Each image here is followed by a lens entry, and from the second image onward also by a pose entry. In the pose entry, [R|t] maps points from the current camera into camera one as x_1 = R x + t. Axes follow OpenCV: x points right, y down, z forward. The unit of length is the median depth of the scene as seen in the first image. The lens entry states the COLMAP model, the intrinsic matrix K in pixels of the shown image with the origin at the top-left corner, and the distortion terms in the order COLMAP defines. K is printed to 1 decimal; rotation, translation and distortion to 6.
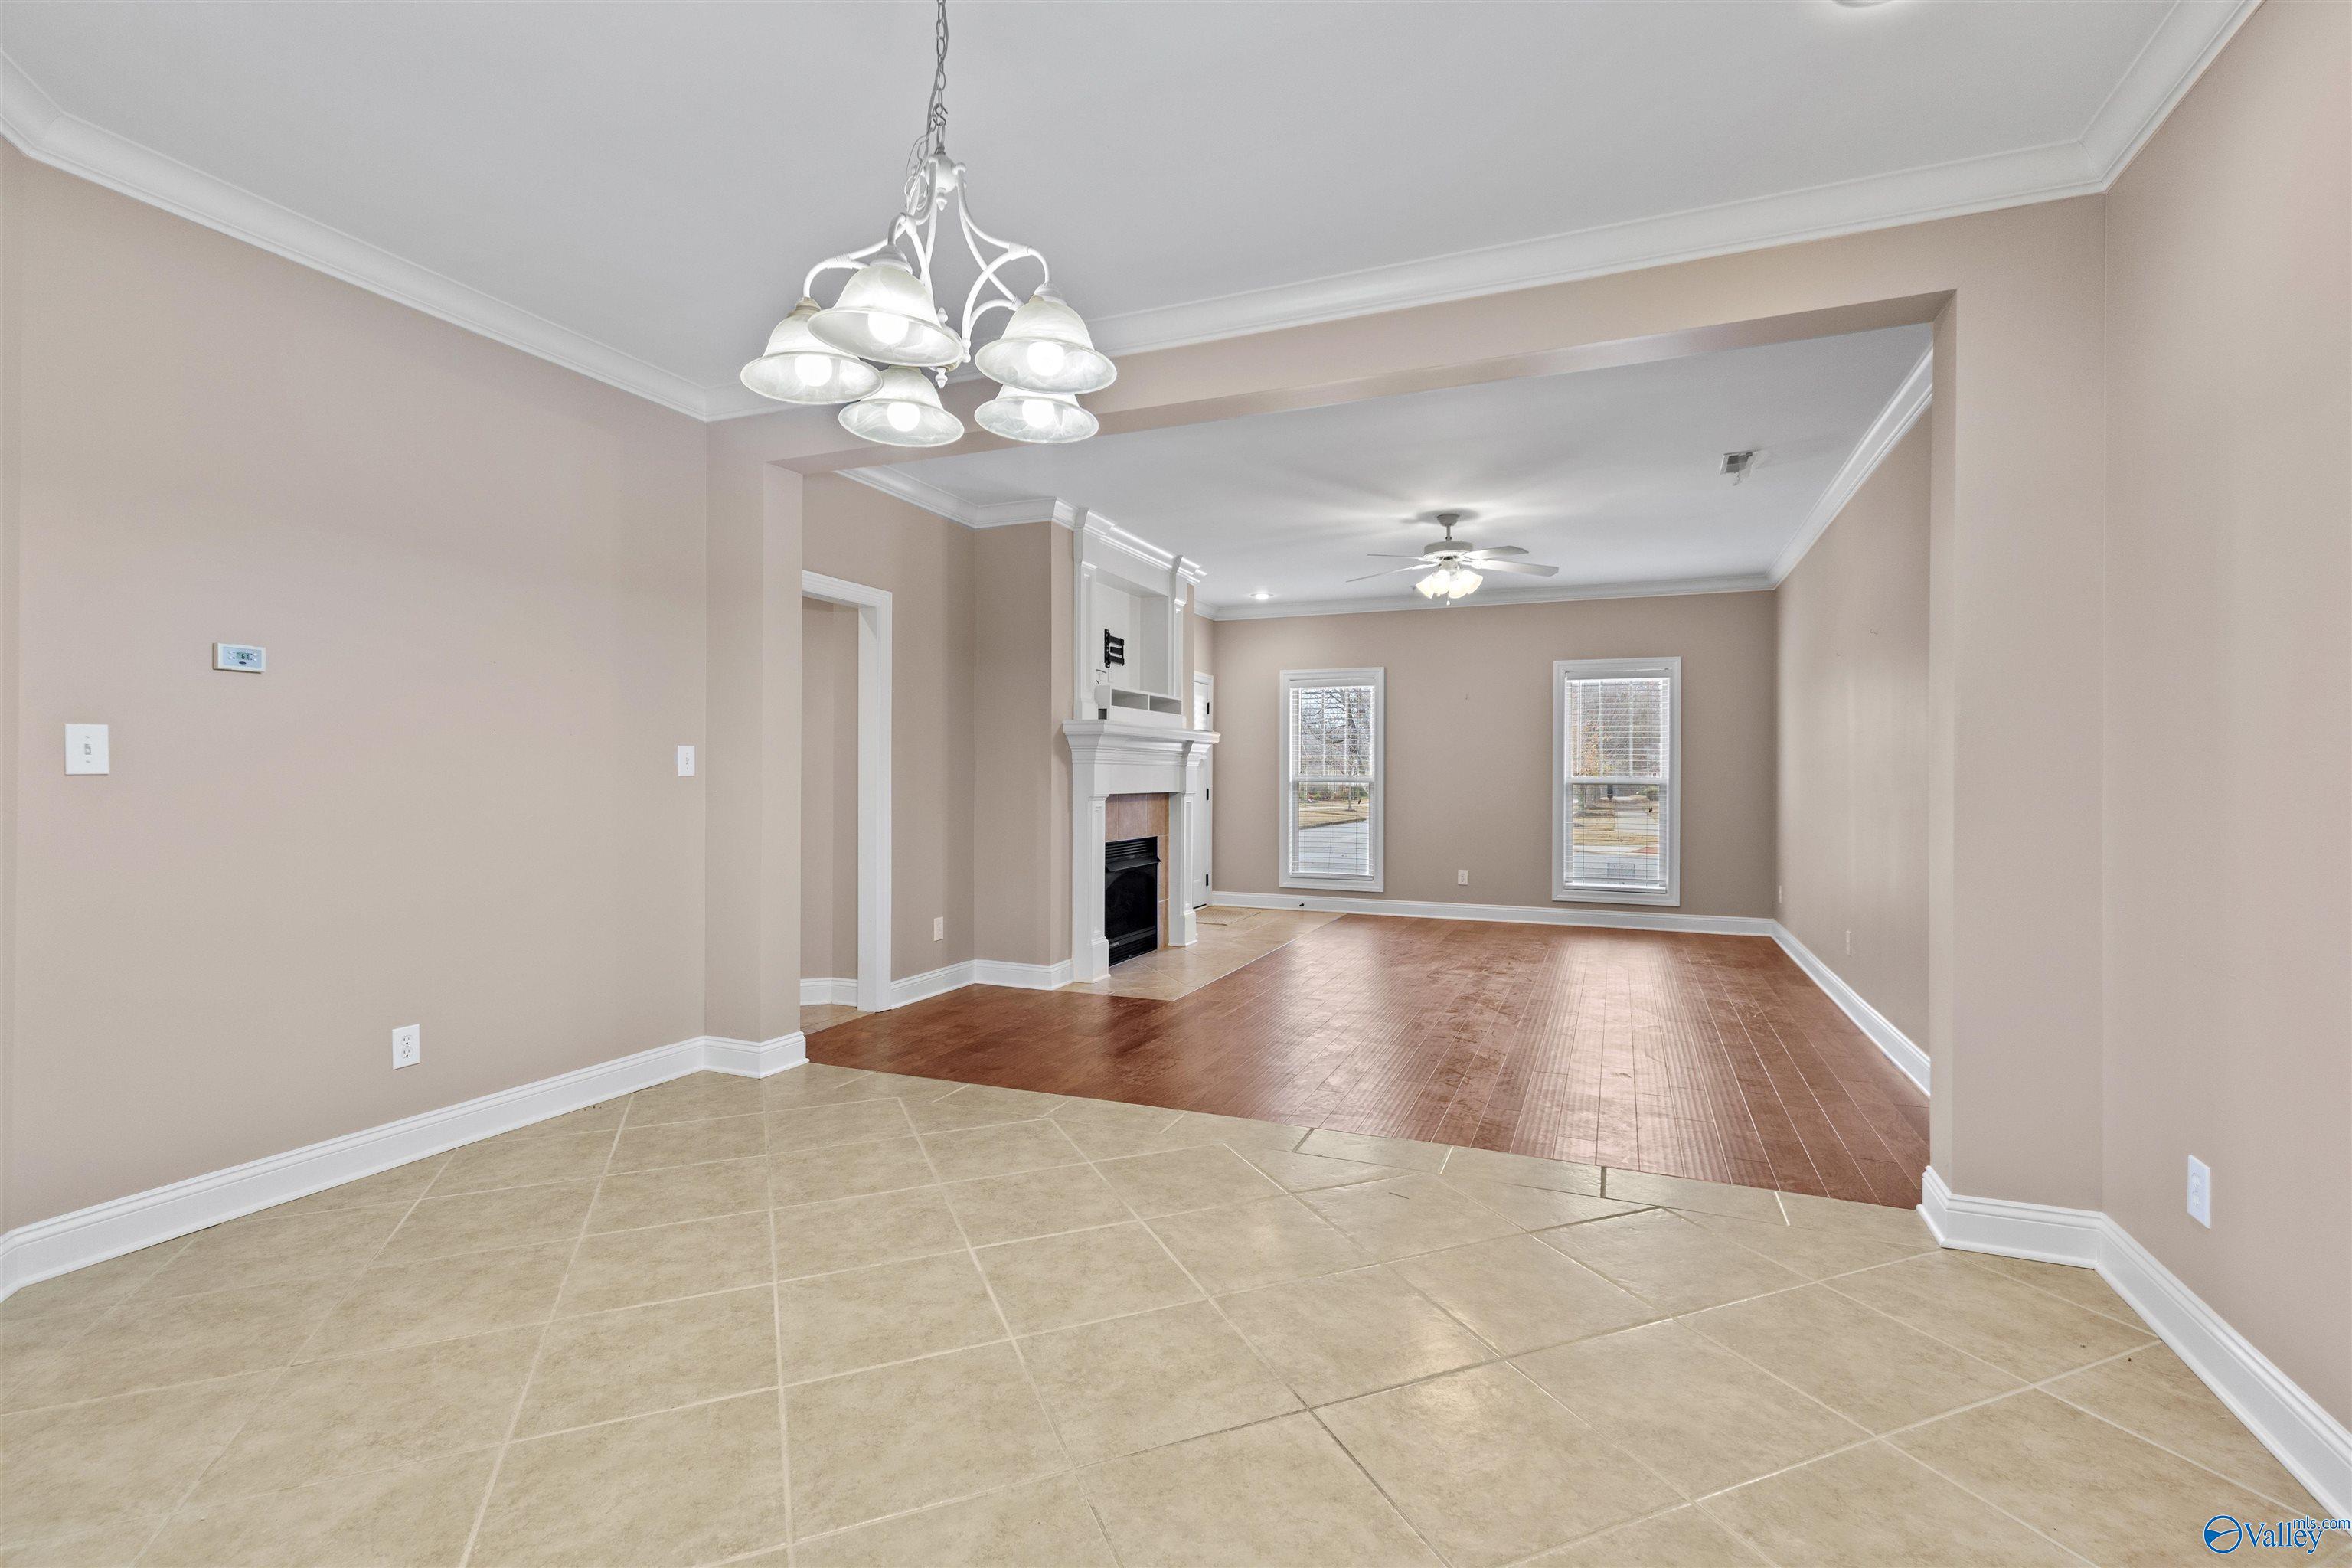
lens RADIAL K [[1060.6, 0, 1175.9], [0, 1060.6, 767.7], [0, 0, 1]] dist [0.001397, 0.003155]
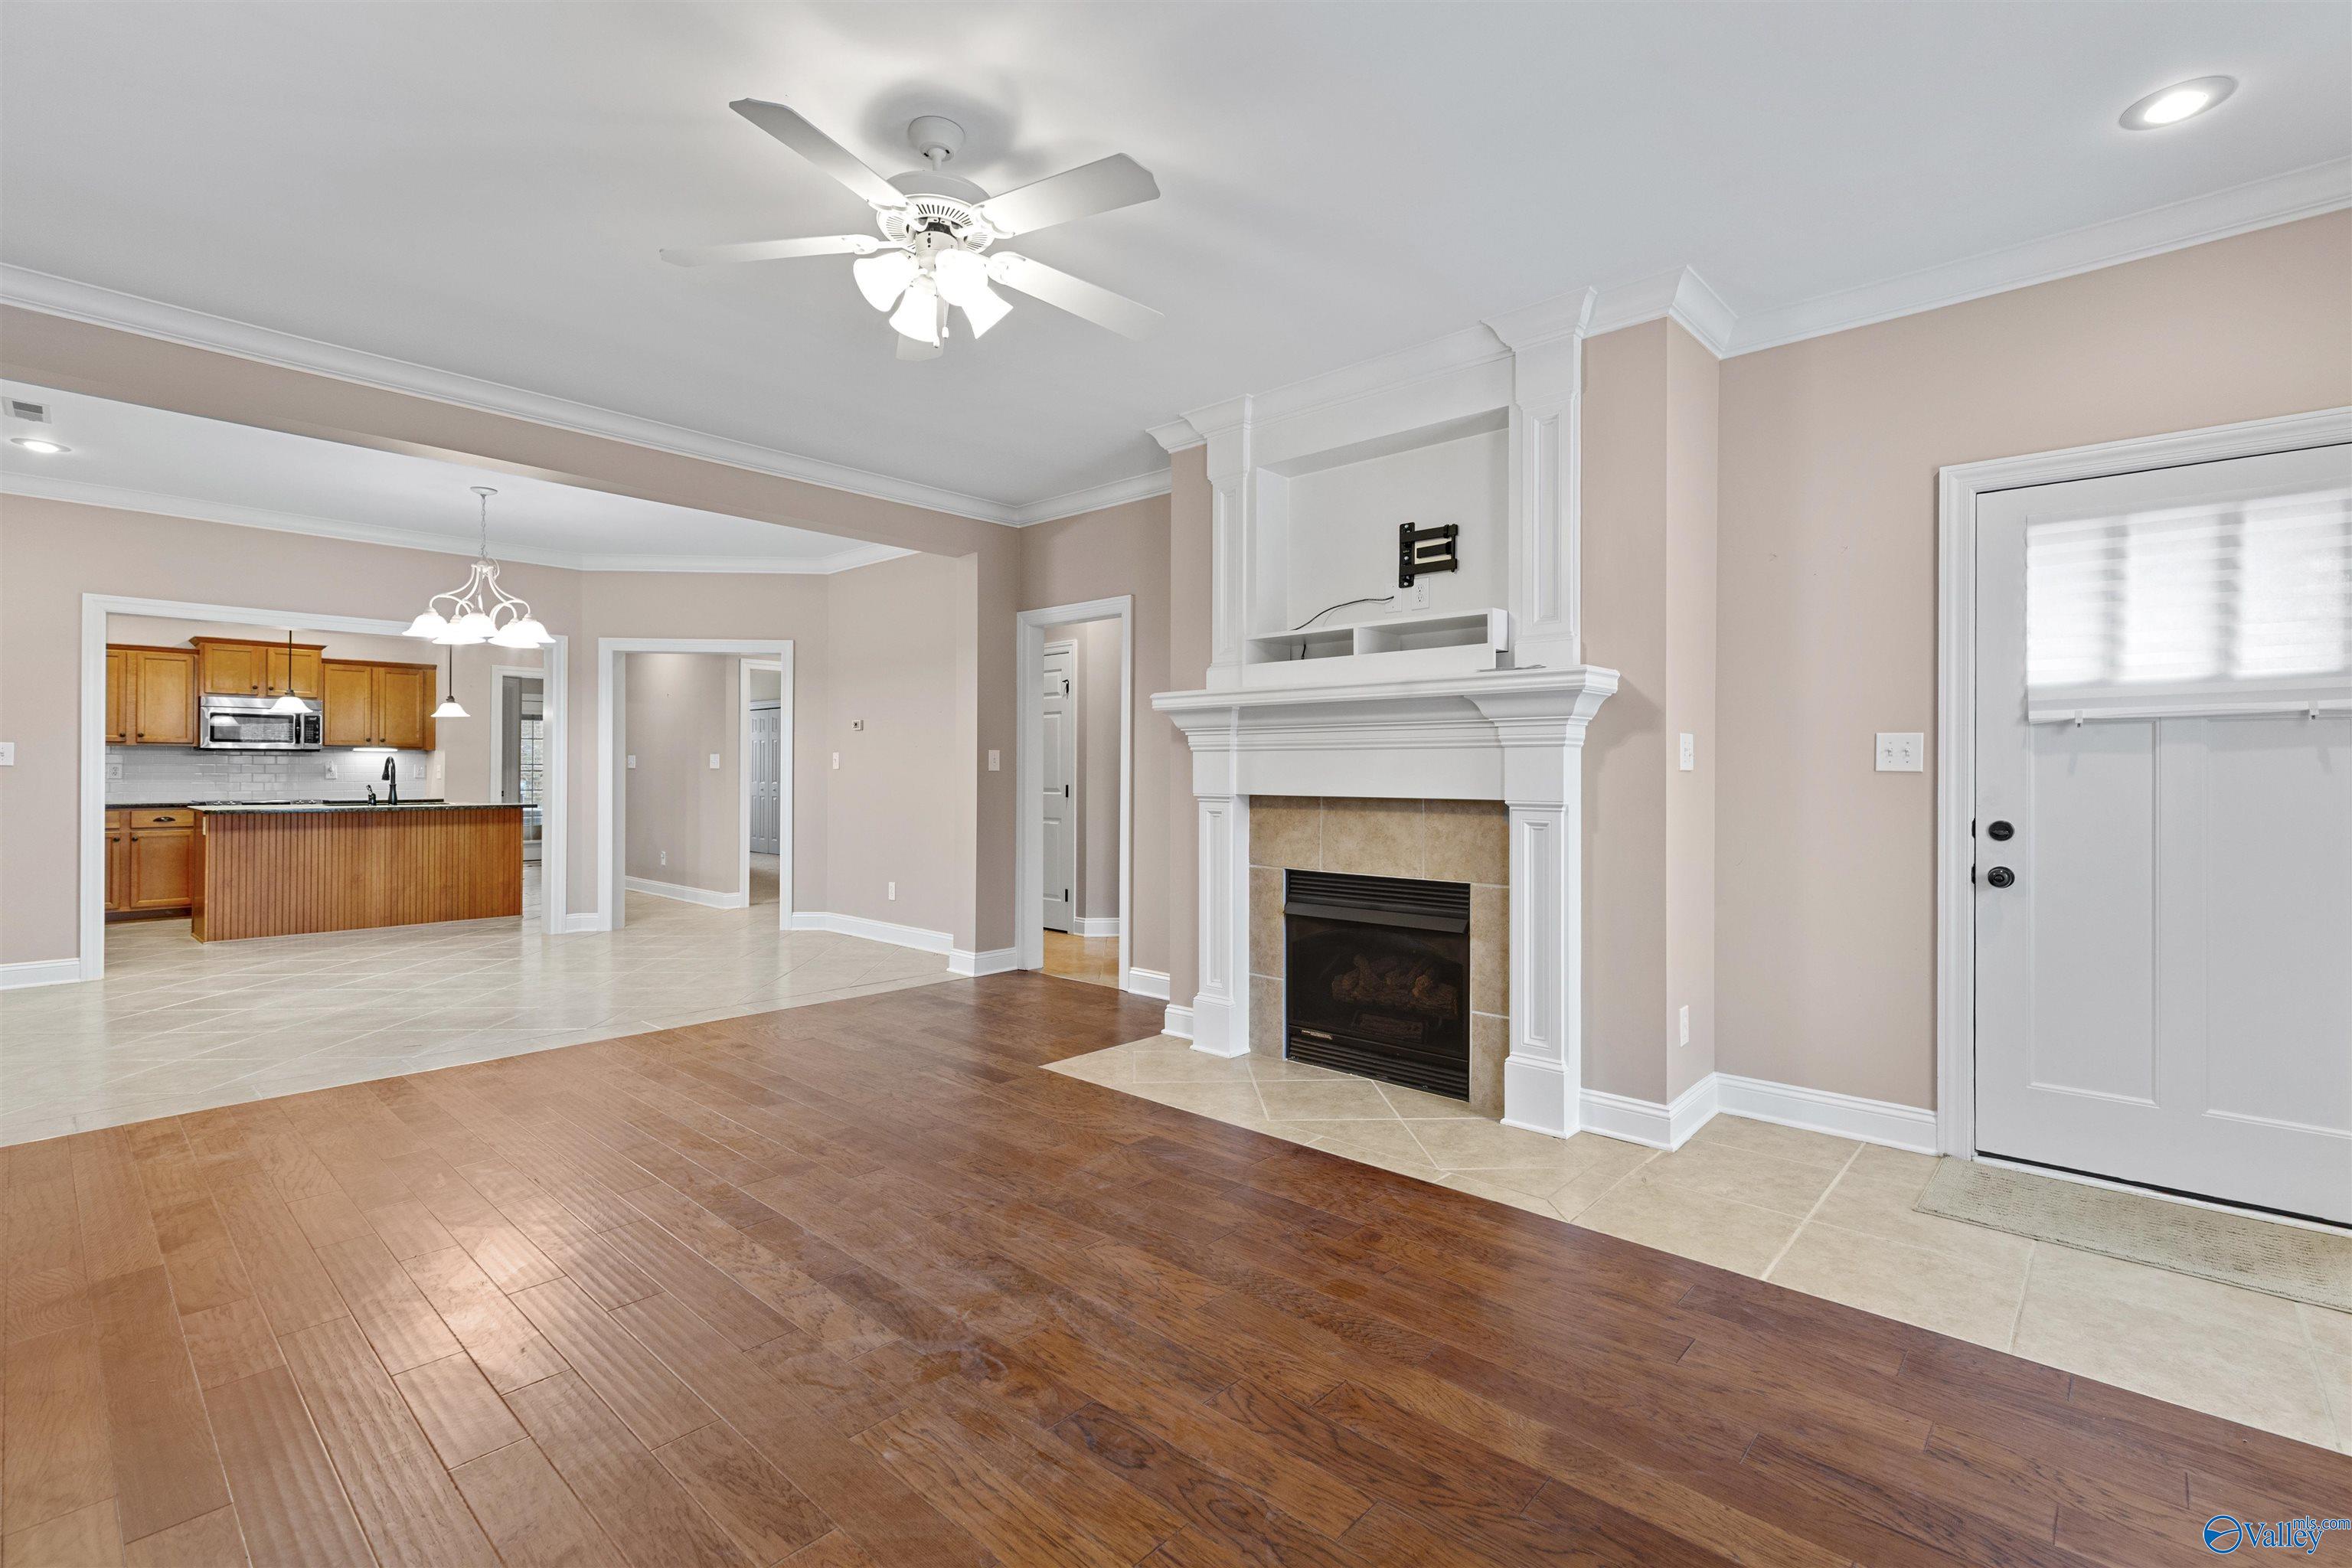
lens RADIAL K [[1060.6, 0, 1173.9], [0, 1060.6, 762.0], [0, 0, 1]] dist [0.001397, 0.003155]
pose [[-0.341519, -0.012023, -0.939798, 0.610166], [0.004200, 0.999889, -0.014318, 0.013500], [0.939865, -0.008837, -0.341430, 1.218702]]
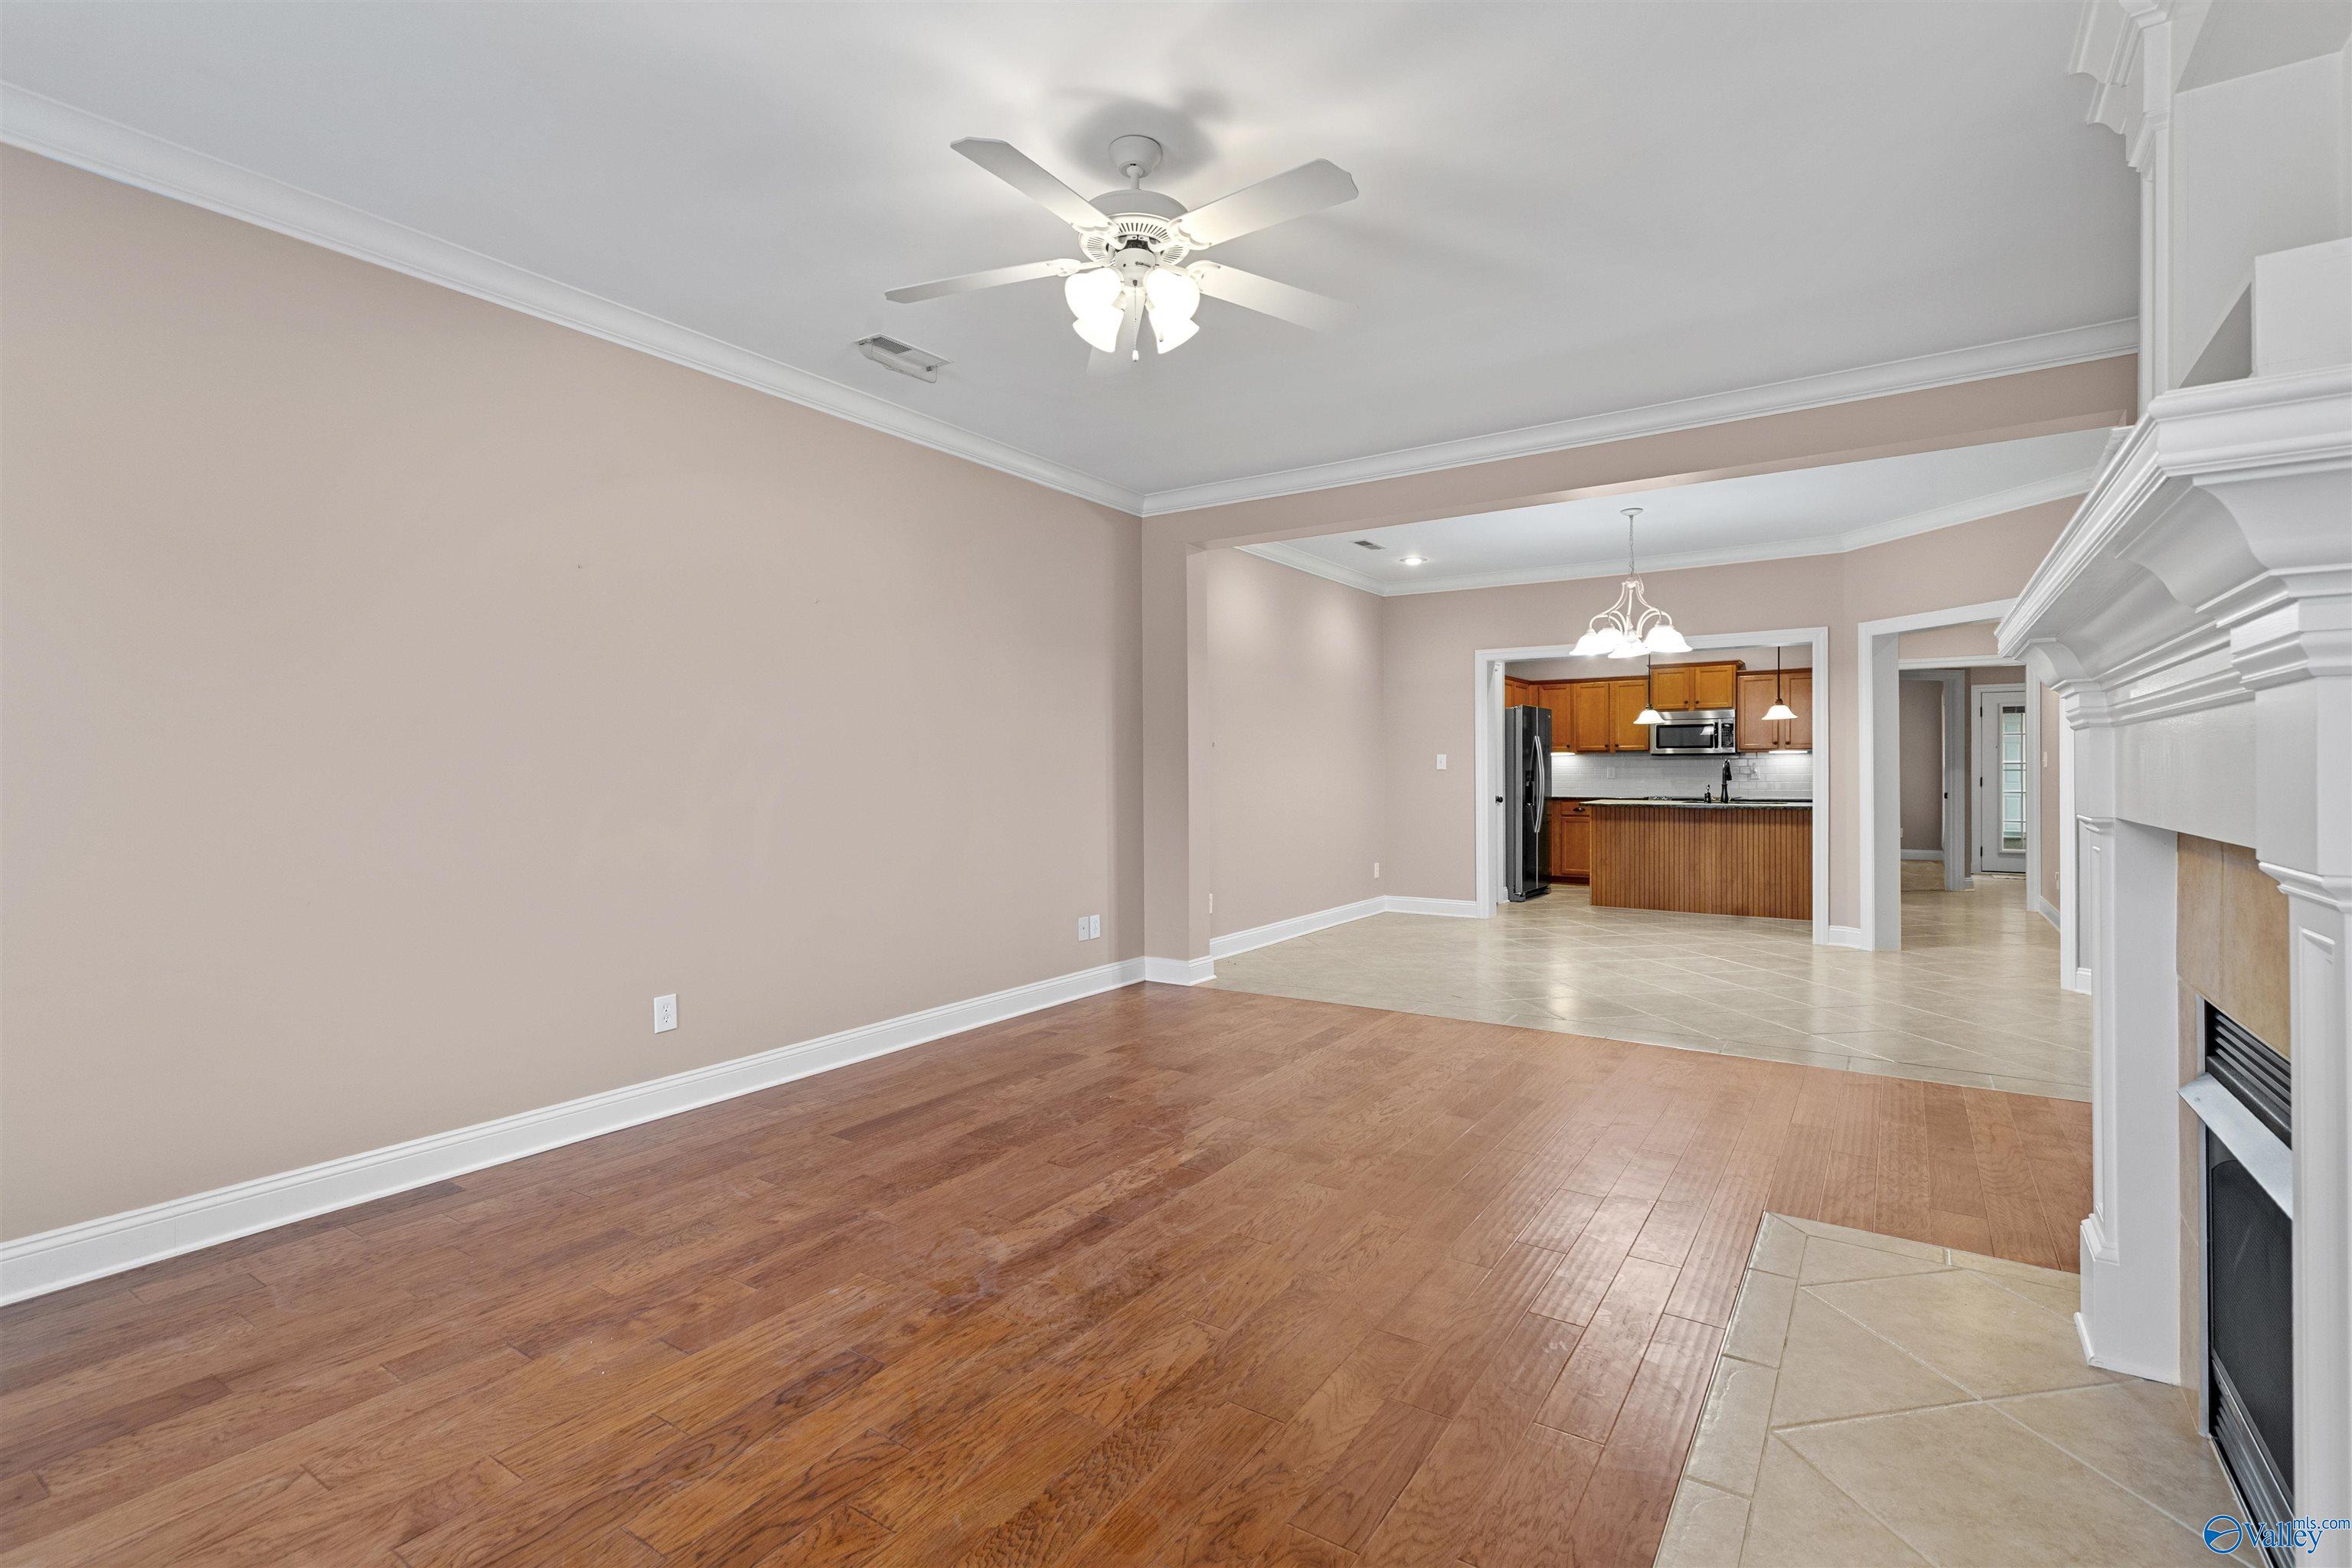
lens RADIAL K [[1060.6, 0, 1178.8], [0, 1060.6, 772.4], [0, 0, 1]] dist [0.001397, 0.003155]
pose [[-0.981395, 0.000075, 0.191998, 0.160545], [-0.001192, 0.999978, -0.006483, 0.012571], [-0.191994, -0.006591, -0.981374, 1.402408]]
